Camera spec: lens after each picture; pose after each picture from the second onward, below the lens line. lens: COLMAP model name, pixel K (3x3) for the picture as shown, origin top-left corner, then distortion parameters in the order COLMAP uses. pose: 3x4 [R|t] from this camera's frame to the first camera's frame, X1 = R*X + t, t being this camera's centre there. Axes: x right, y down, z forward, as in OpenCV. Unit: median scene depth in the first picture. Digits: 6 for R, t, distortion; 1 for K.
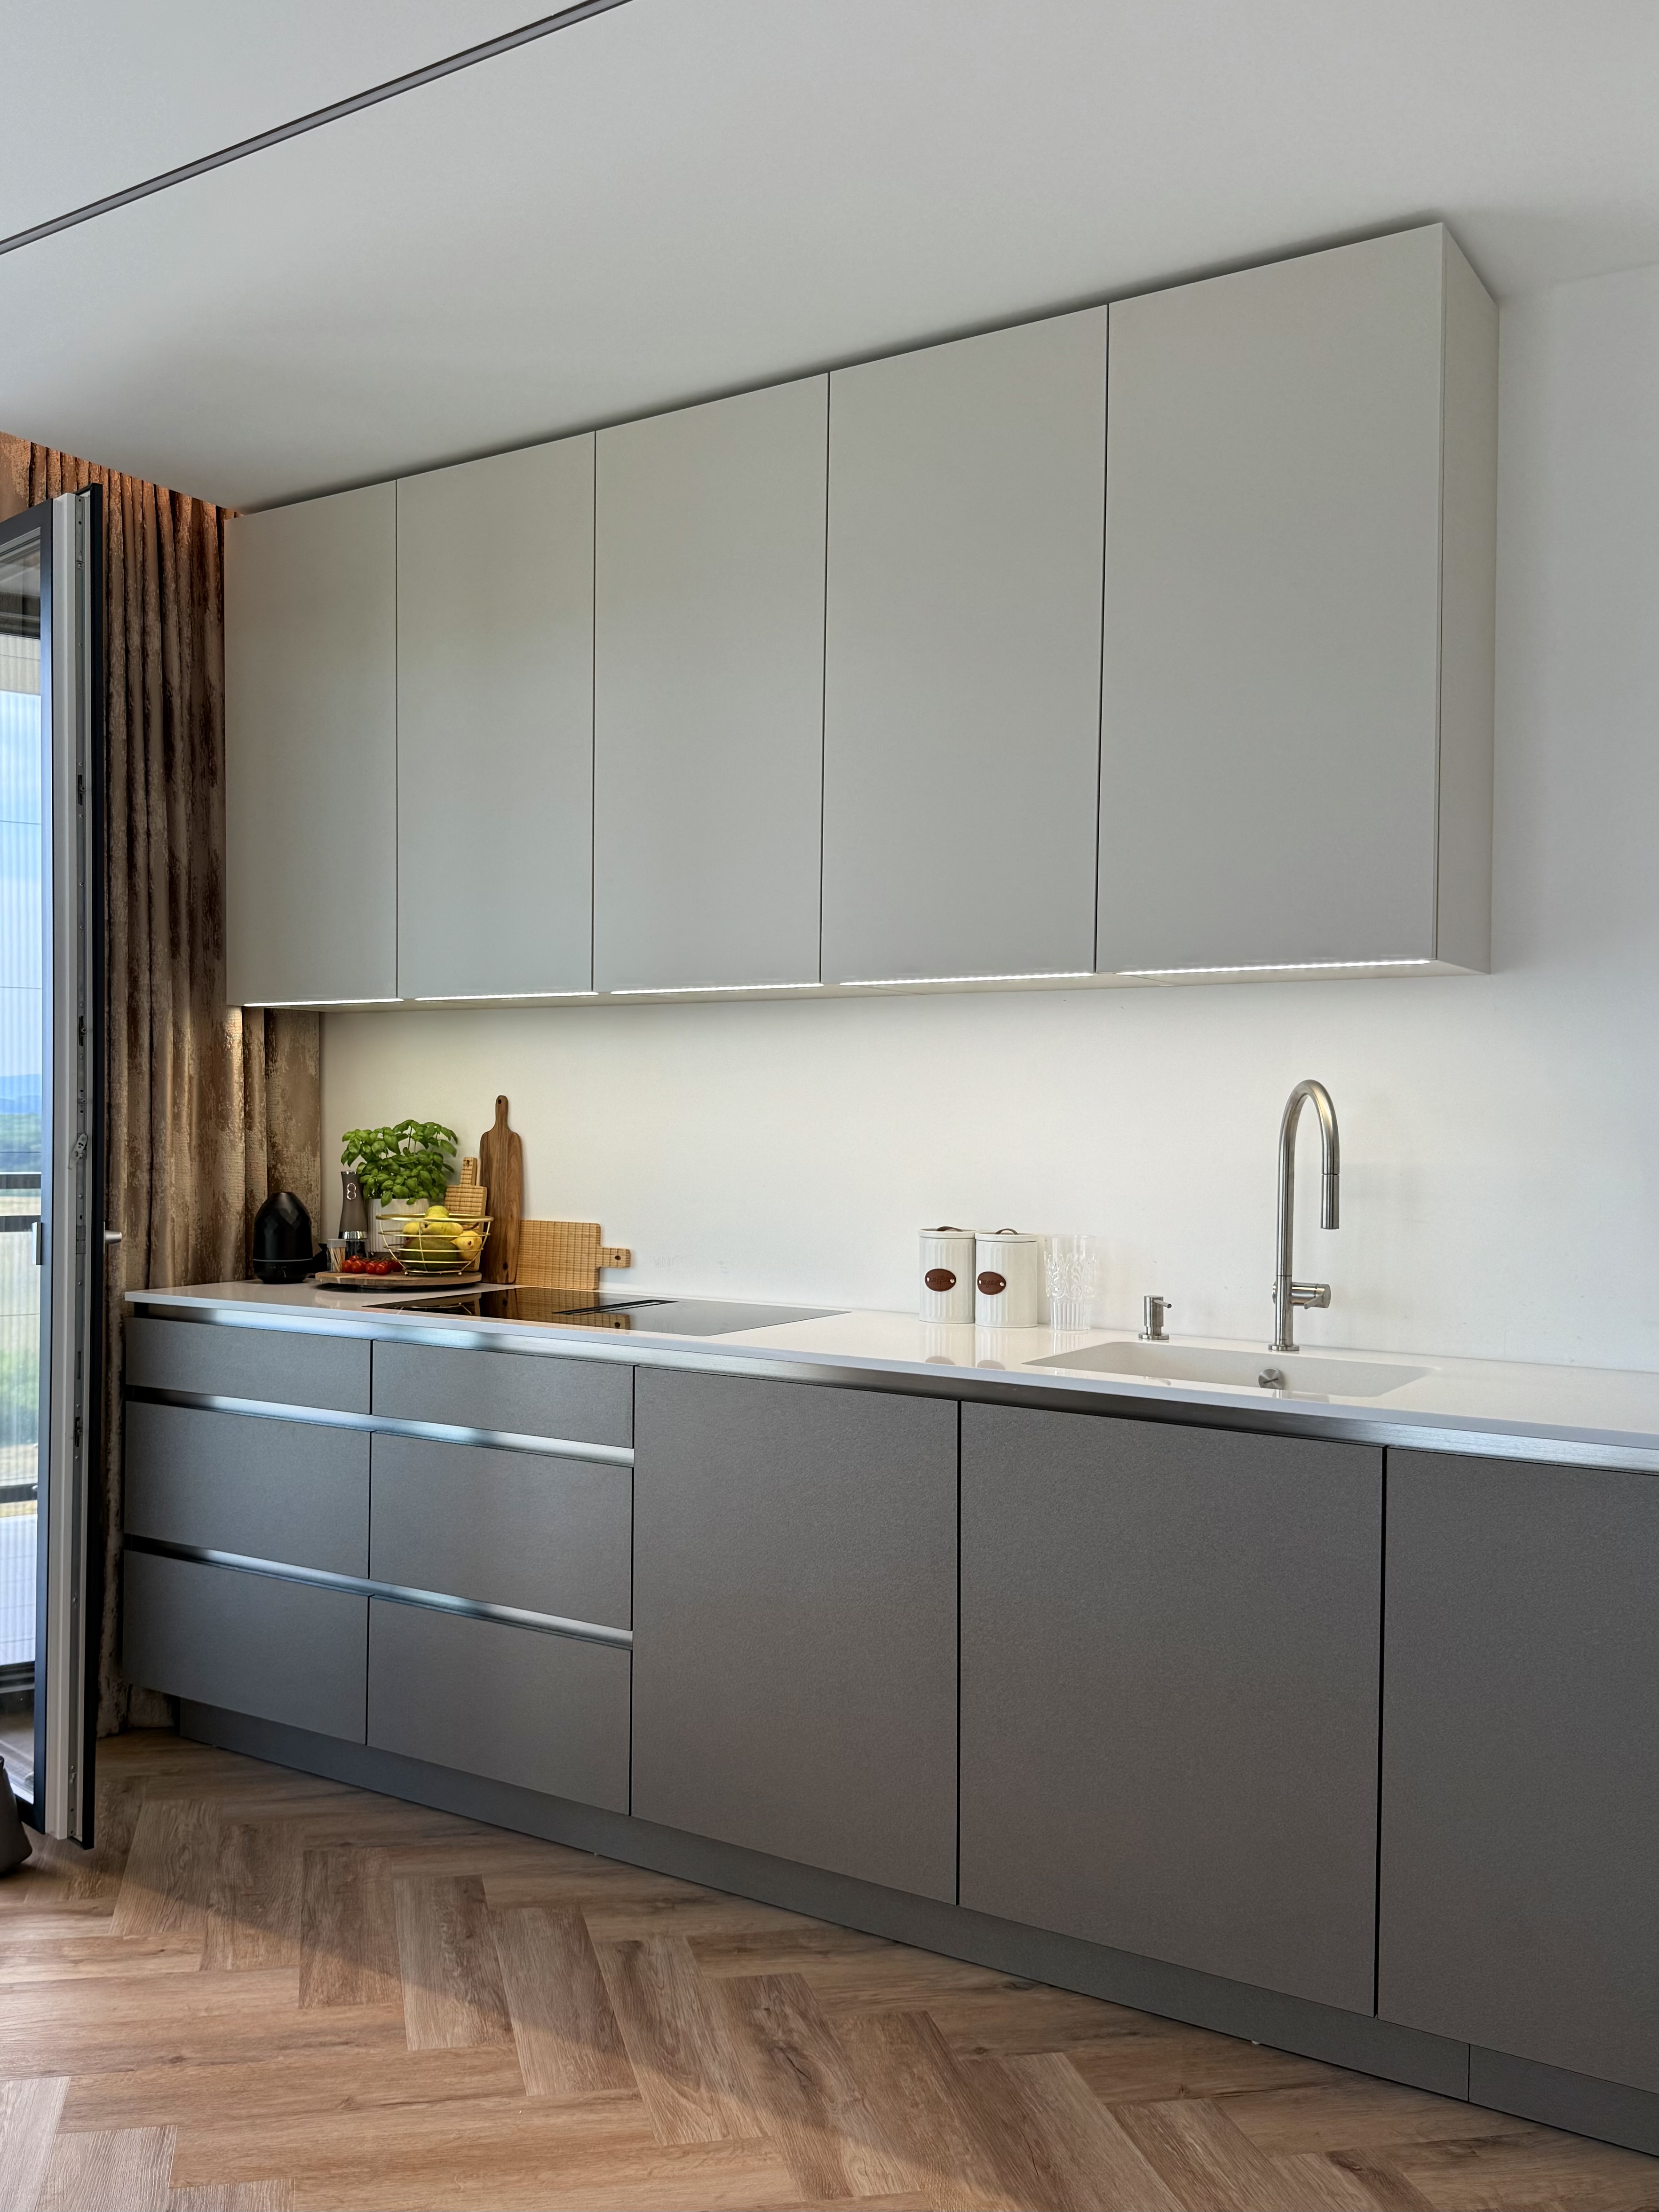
lens RADIAL K [[1965.9, 0, 689.1], [0, 1965.9, 1113.6], [0, 0, 1]] dist [0.013709, -0.012703]
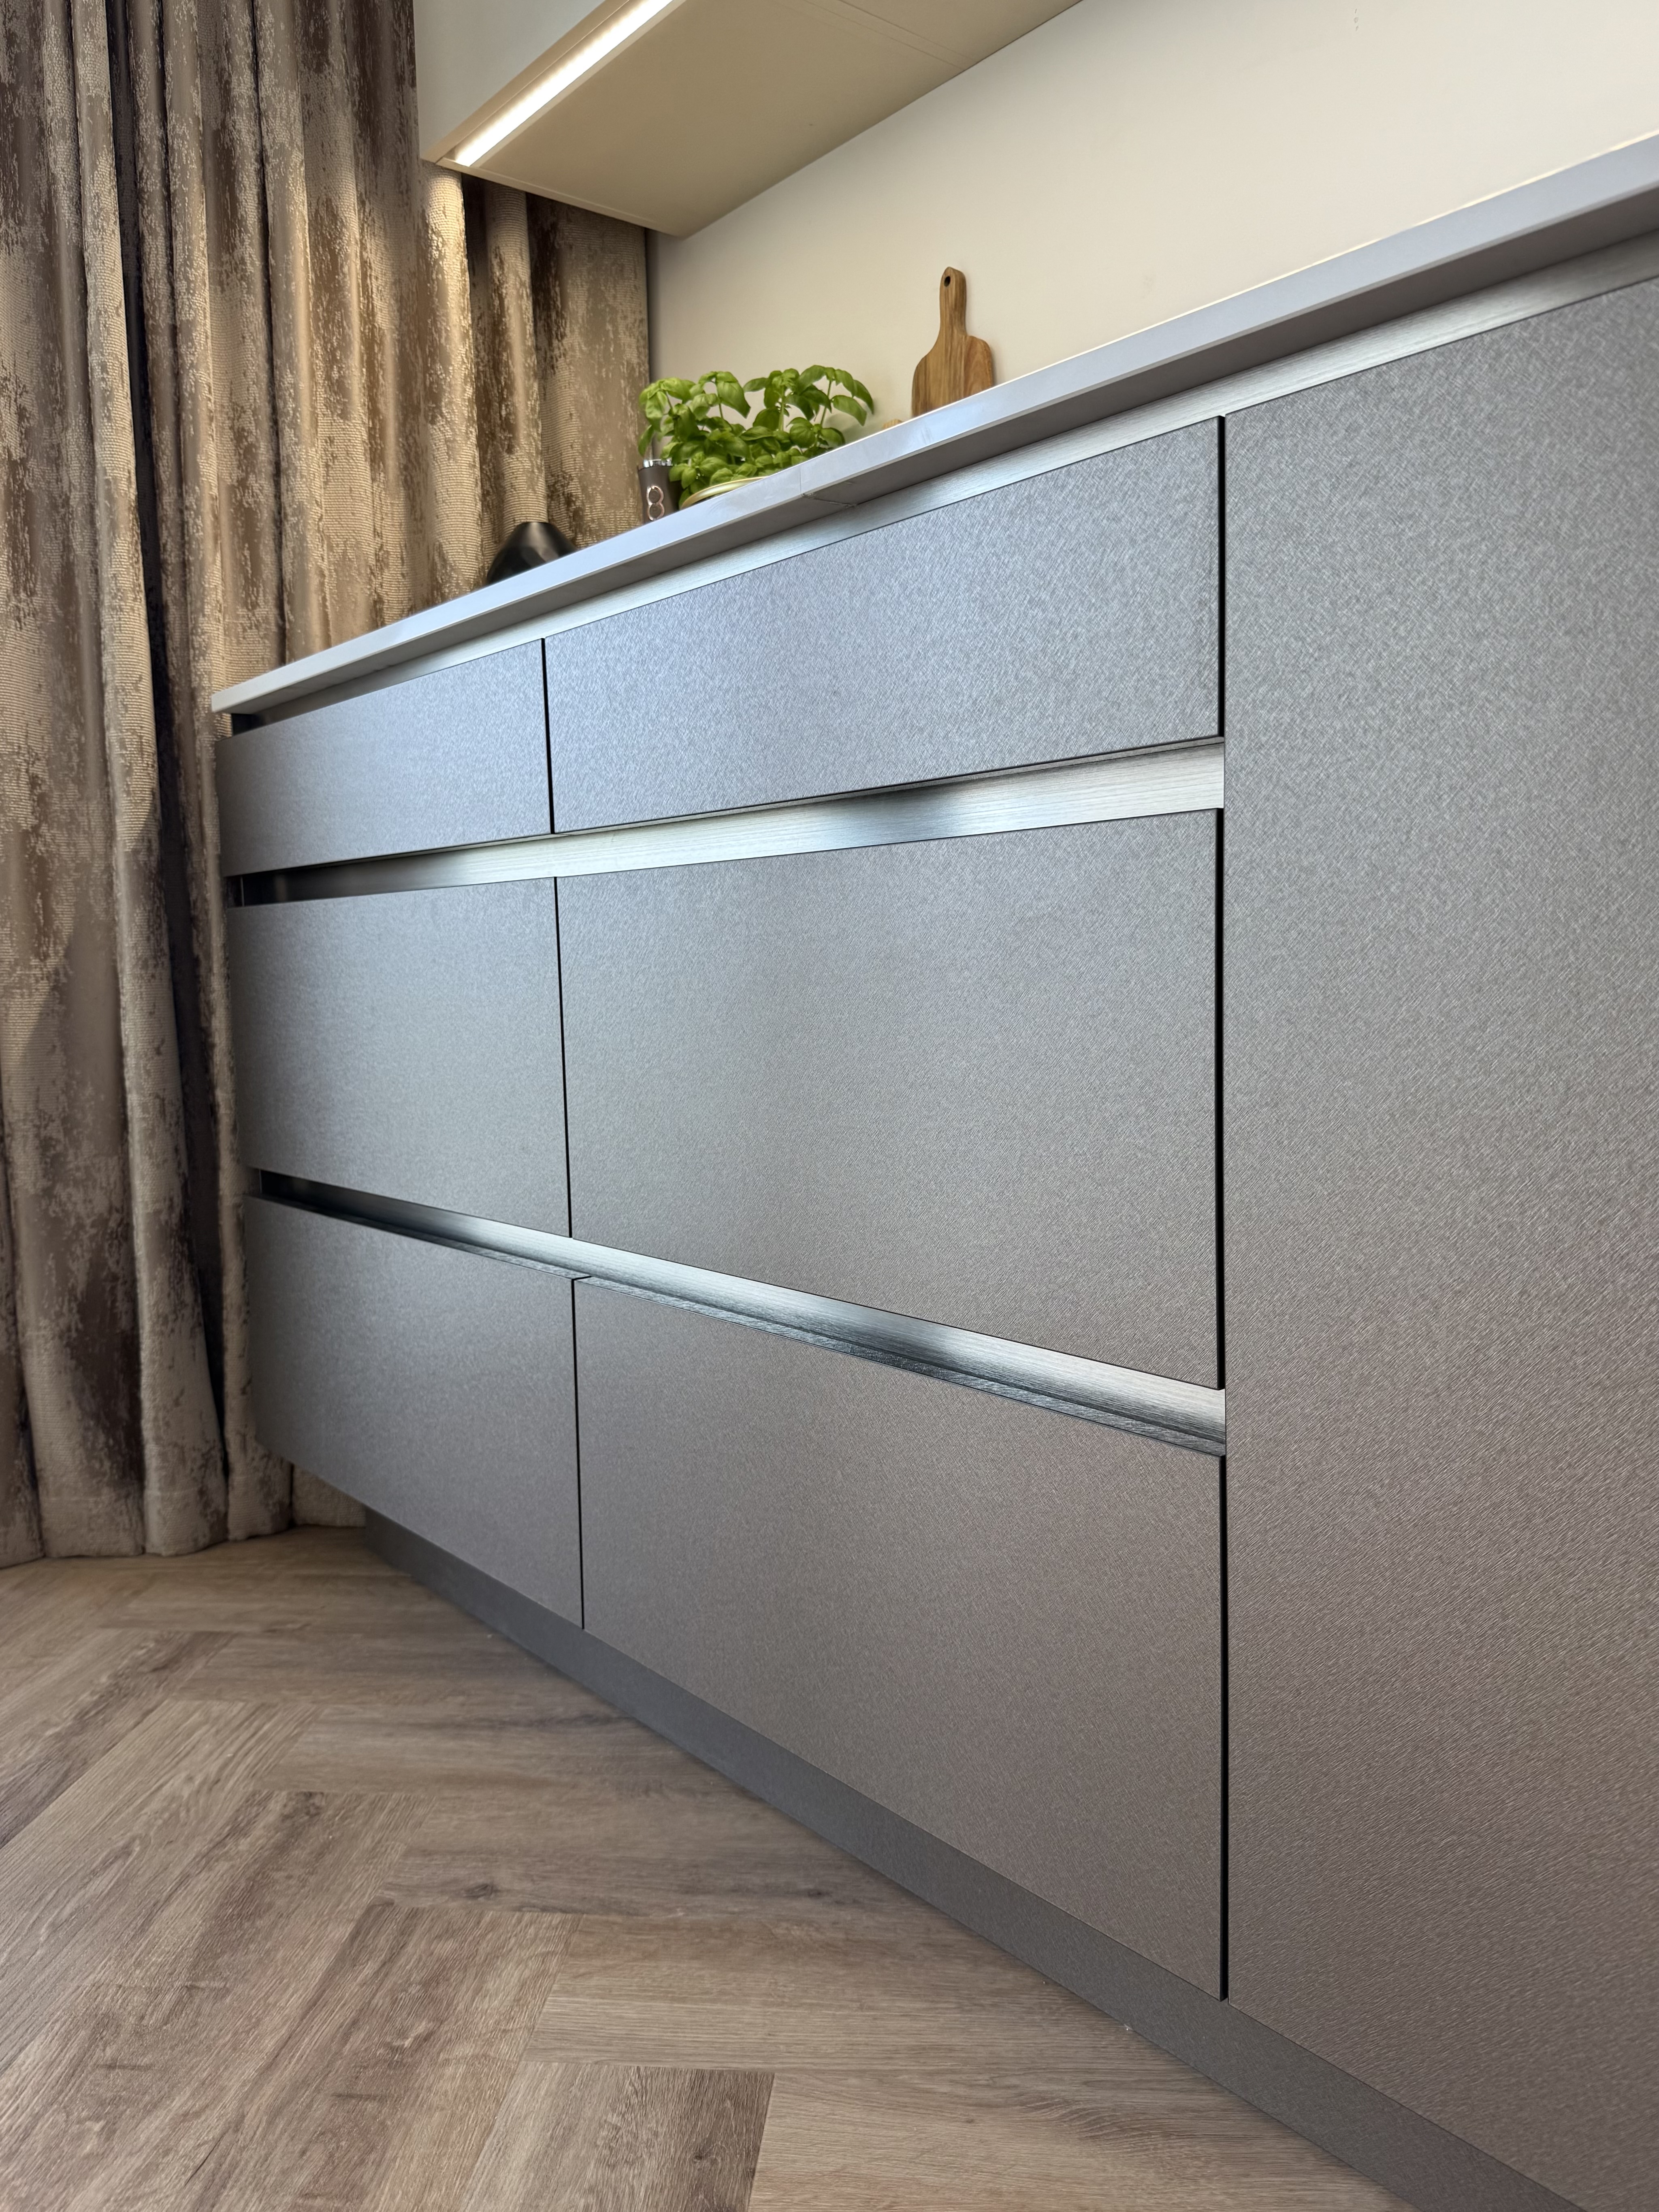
lens RADIAL K [[1587.0, 0, 822.6], [0, 1587.0, 1107.6], [0, 0, 1]] dist [0.007650, -0.008984]
pose [[0.955595, -0.002870, -0.294670, -0.013942], [0.025280, 0.997065, 0.072272, 0.170518], [0.293597, -0.076512, 0.952862, 0.641485]]
